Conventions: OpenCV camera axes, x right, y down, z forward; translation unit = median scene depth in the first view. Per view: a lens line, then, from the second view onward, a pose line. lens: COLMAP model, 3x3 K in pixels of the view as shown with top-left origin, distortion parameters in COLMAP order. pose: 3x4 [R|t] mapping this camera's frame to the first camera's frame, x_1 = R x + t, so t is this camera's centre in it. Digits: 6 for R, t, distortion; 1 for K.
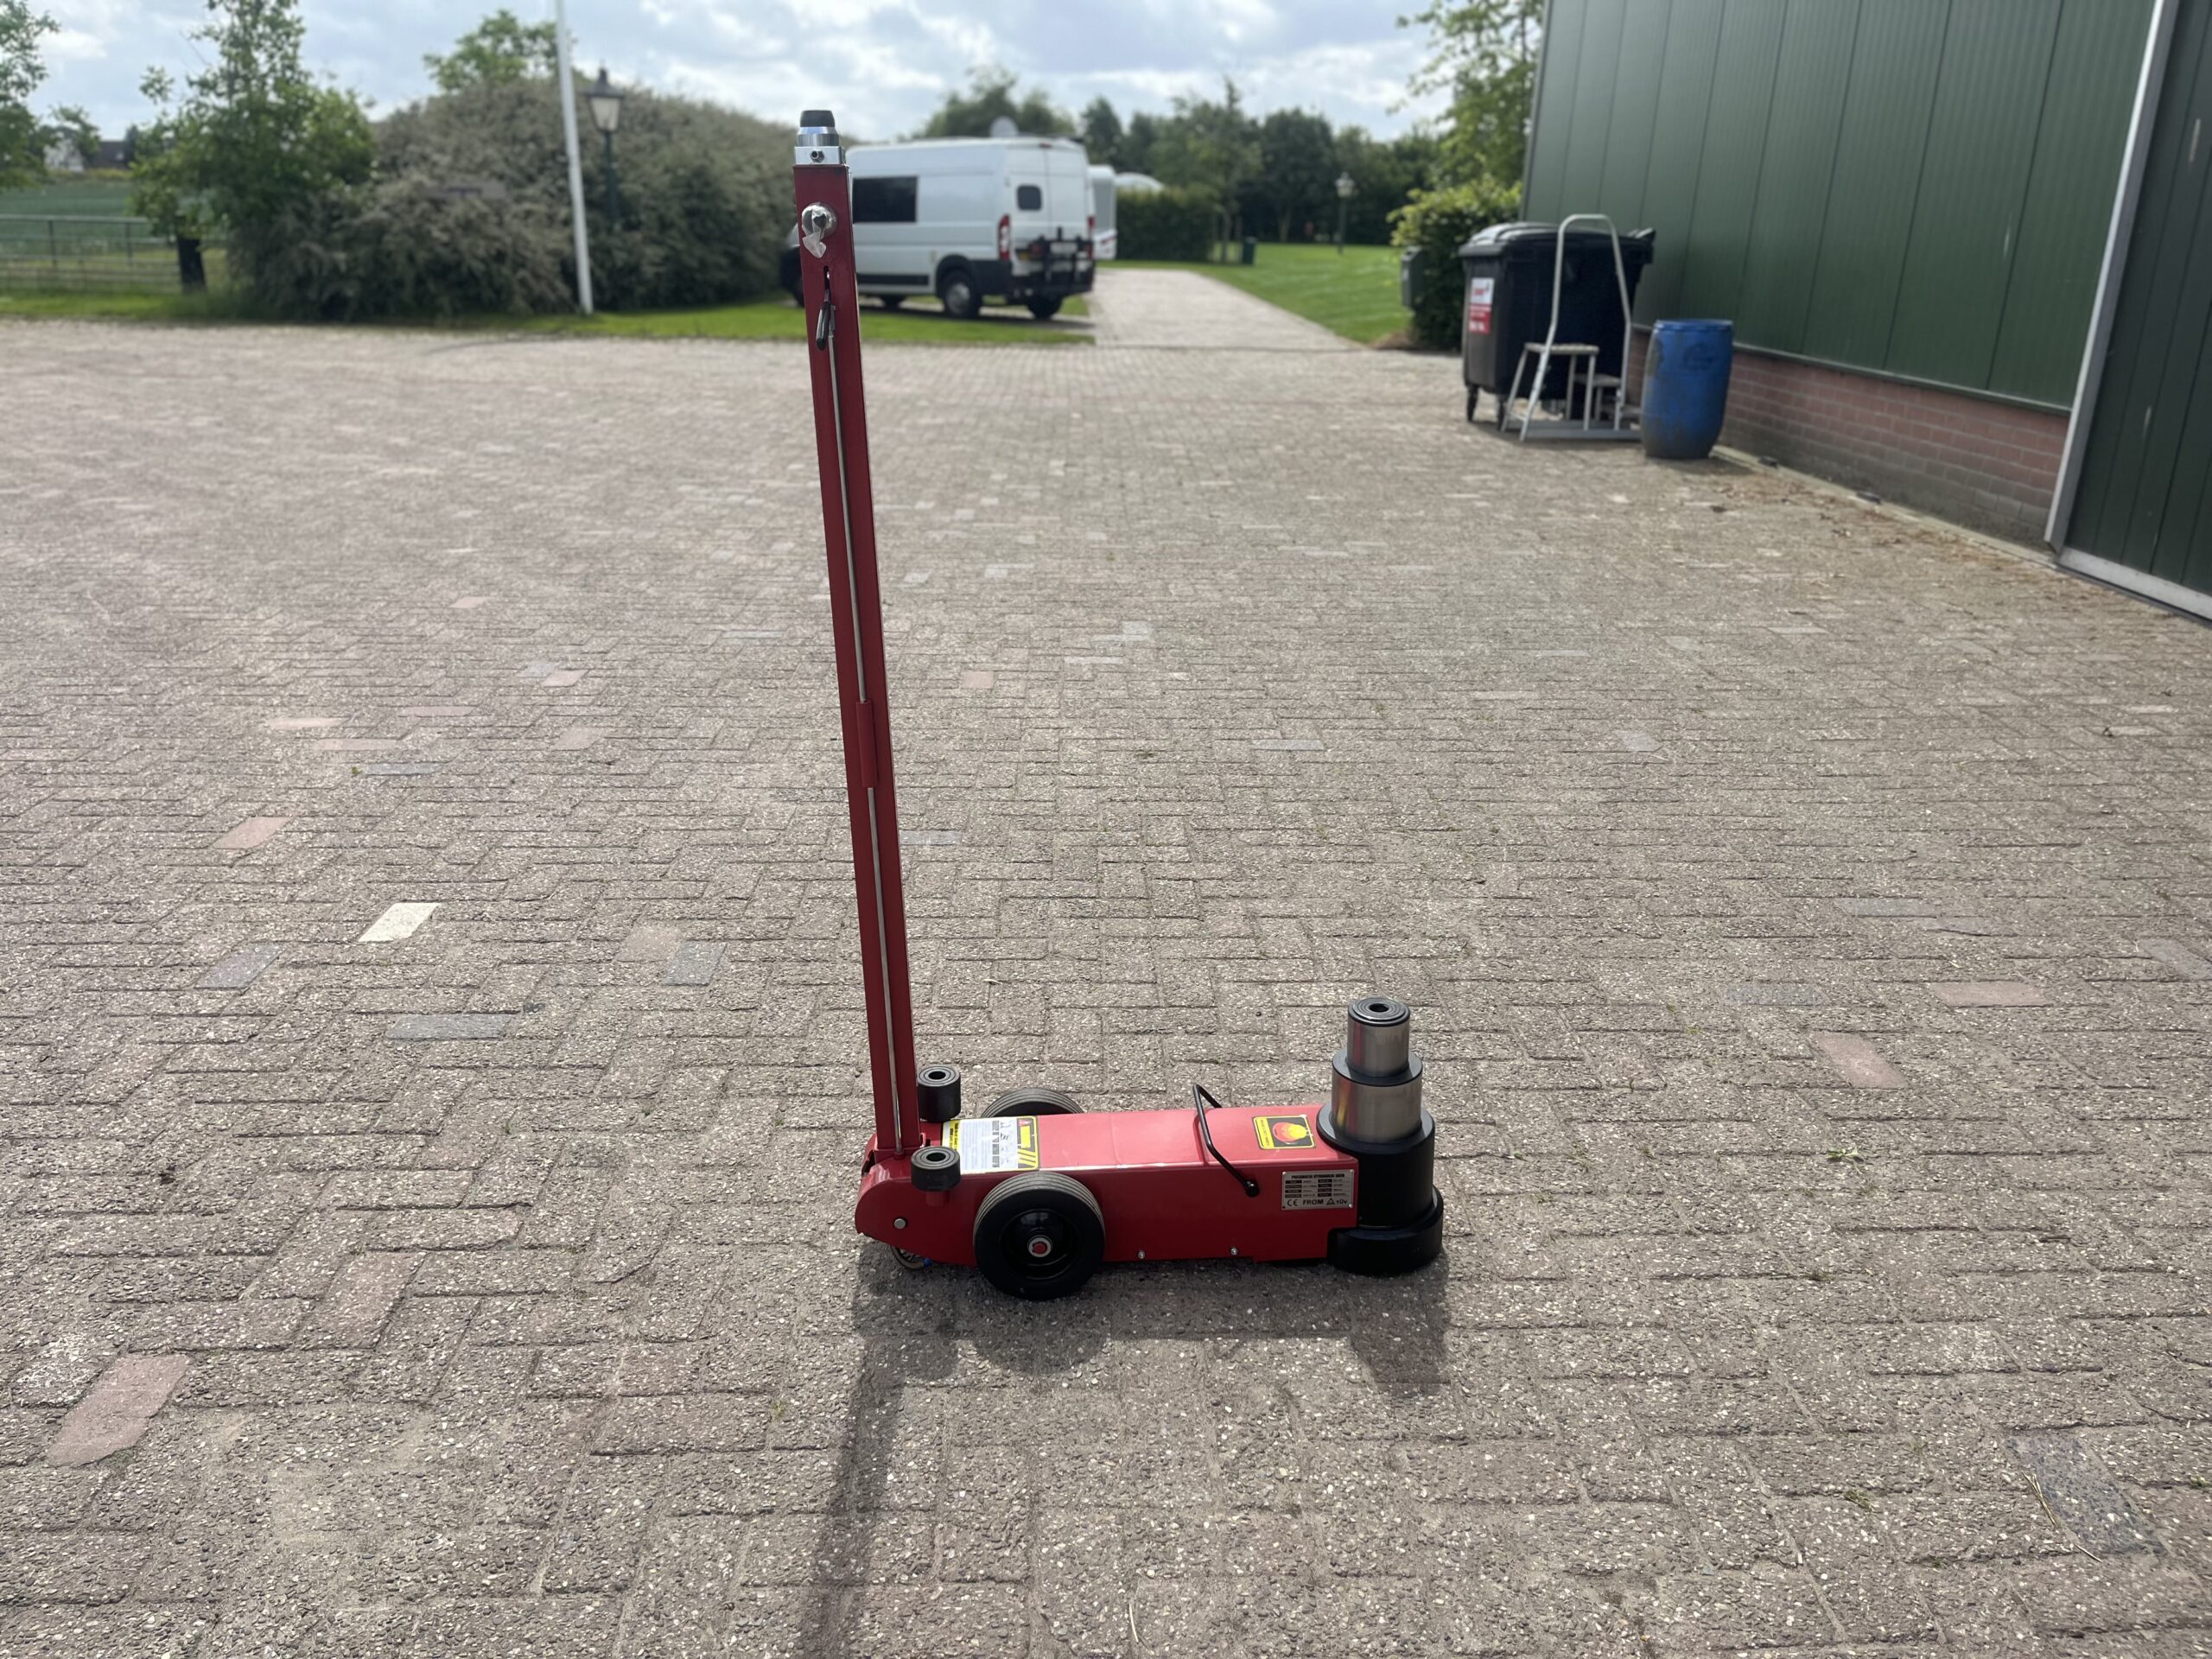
lens RADIAL K [[1683.2, 0, 1089.9], [0, 1683.2, 821.5], [0, 0, 1]] dist [0.063427, -0.072643]
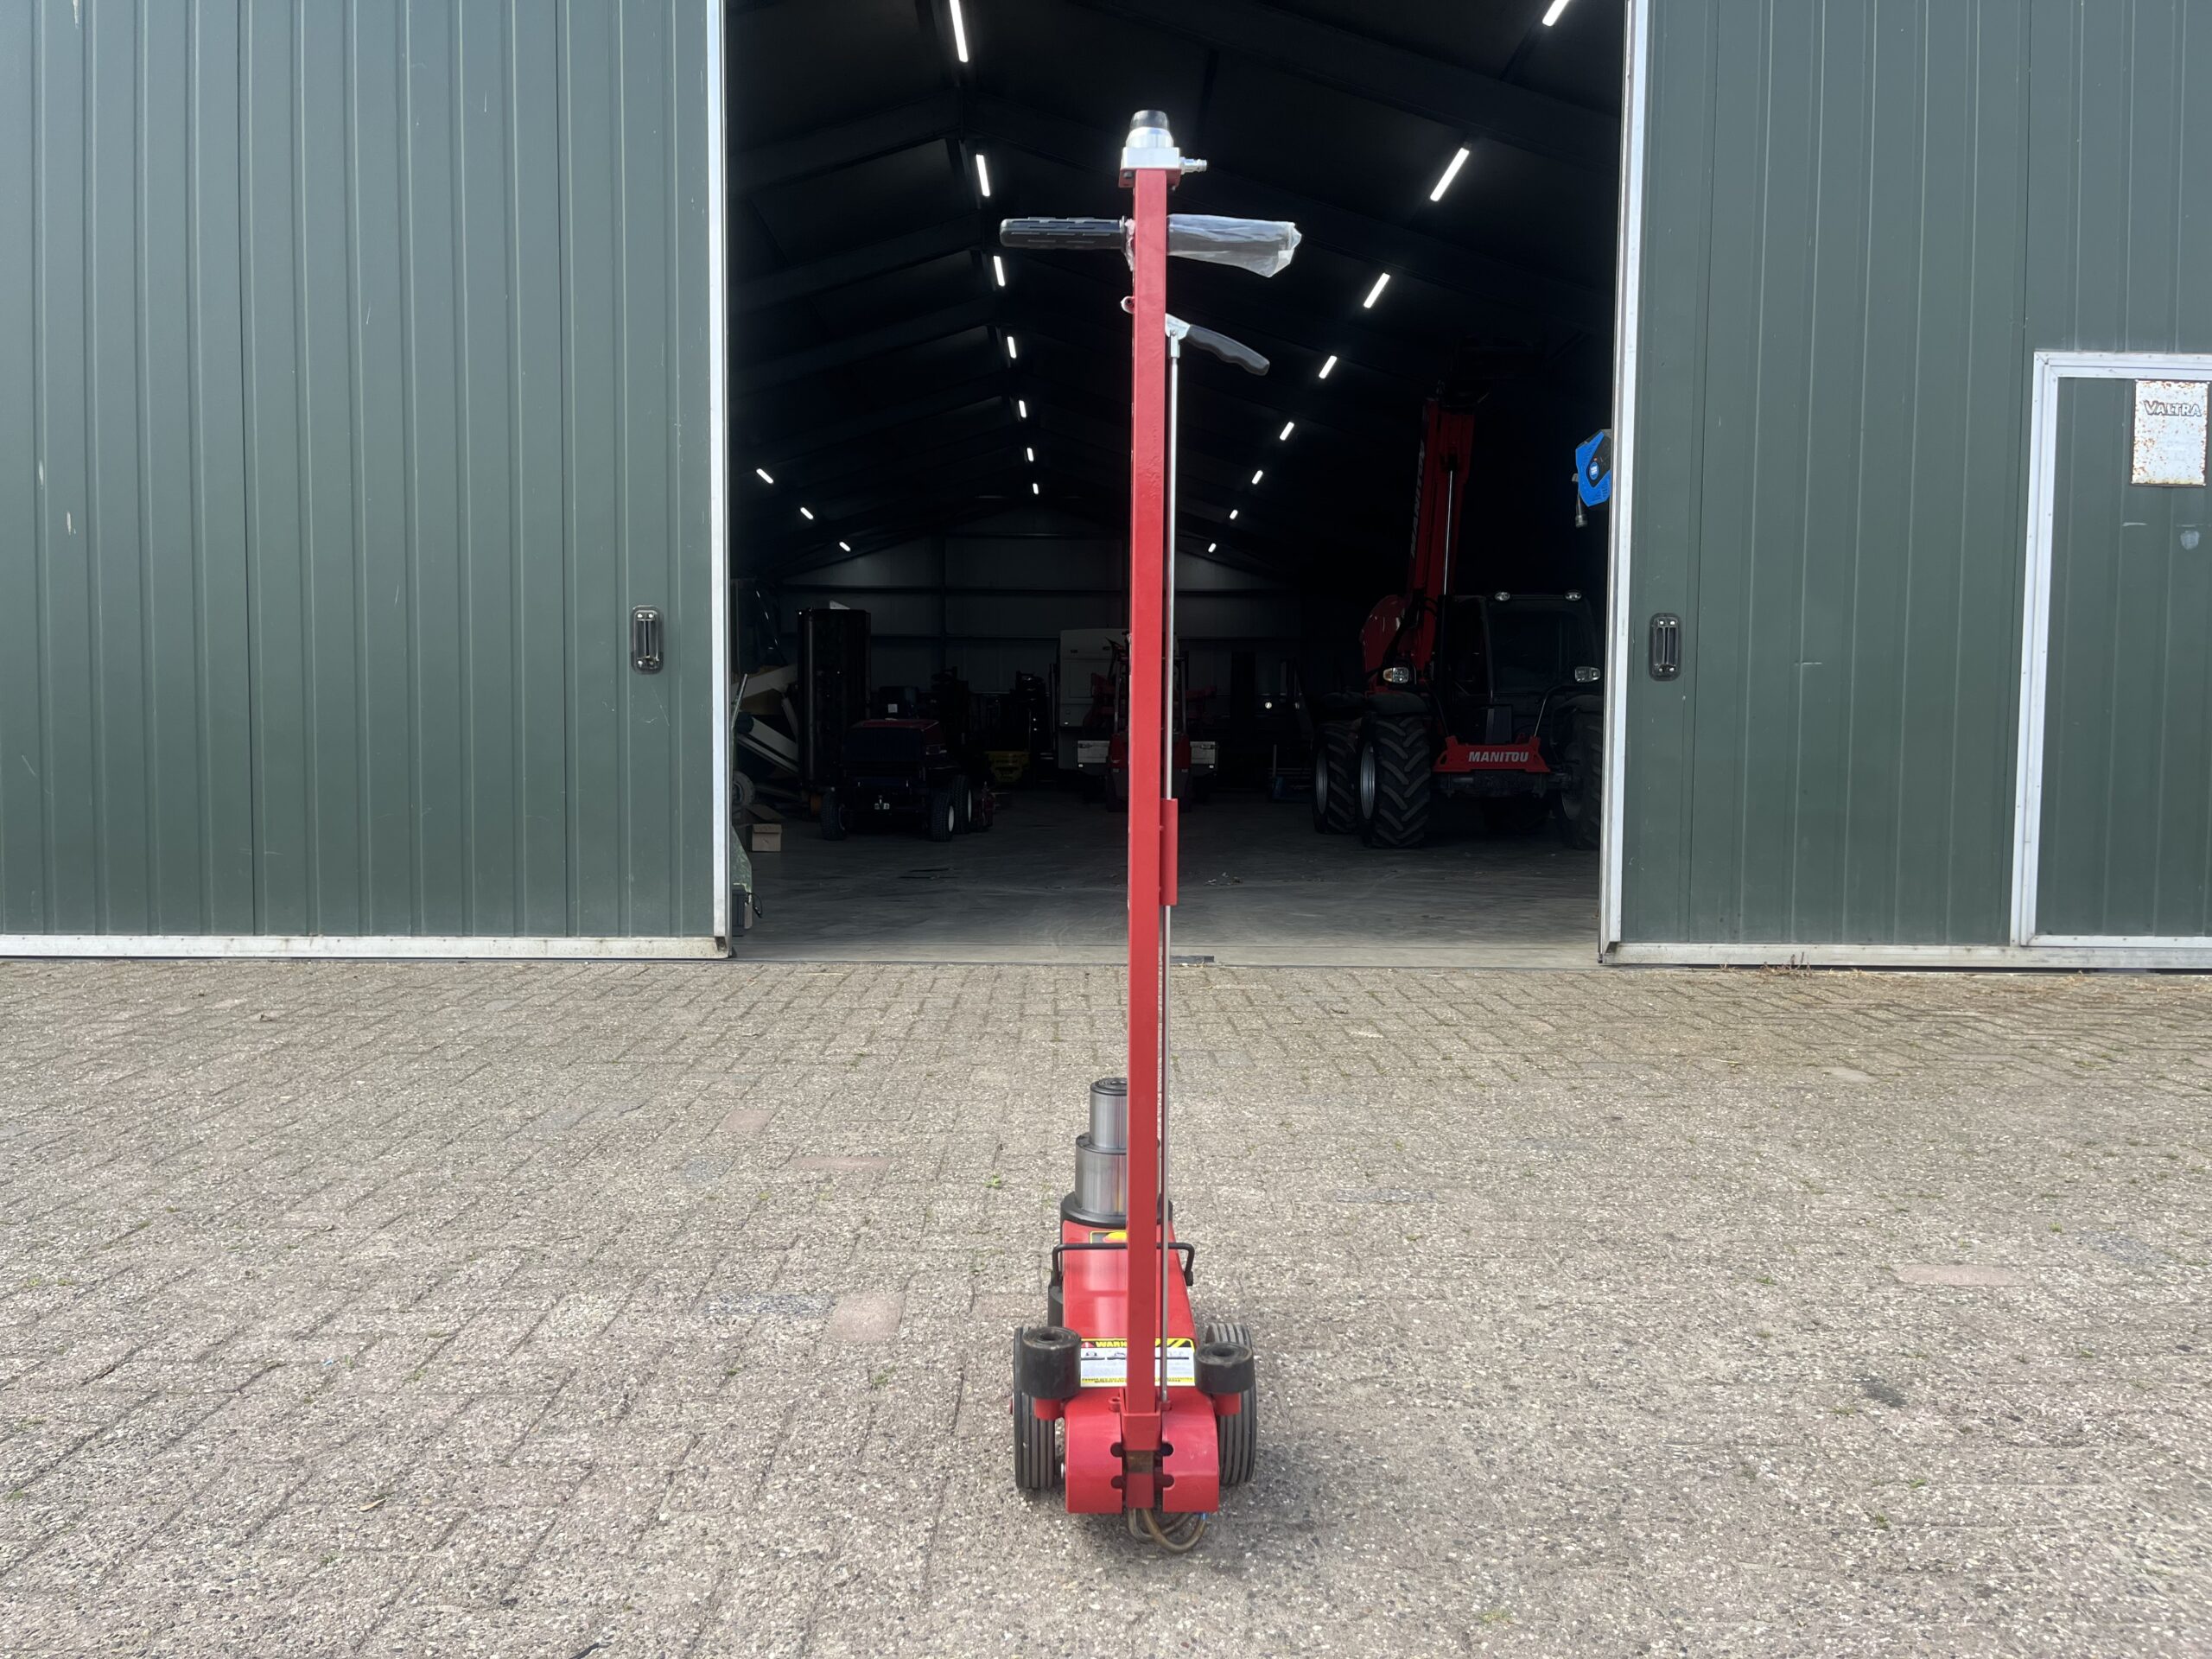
lens RADIAL K [[1697.8, 0, 1107.2], [0, 1697.8, 827.1], [0, 0, 1]] dist [0.063092, -0.104938]
pose [[0.033984, -0.074298, 0.996657, -0.178550], [0.333823, 0.940803, 0.058751, -0.022205], [-0.942023, 0.330710, 0.056774, 0.180010]]
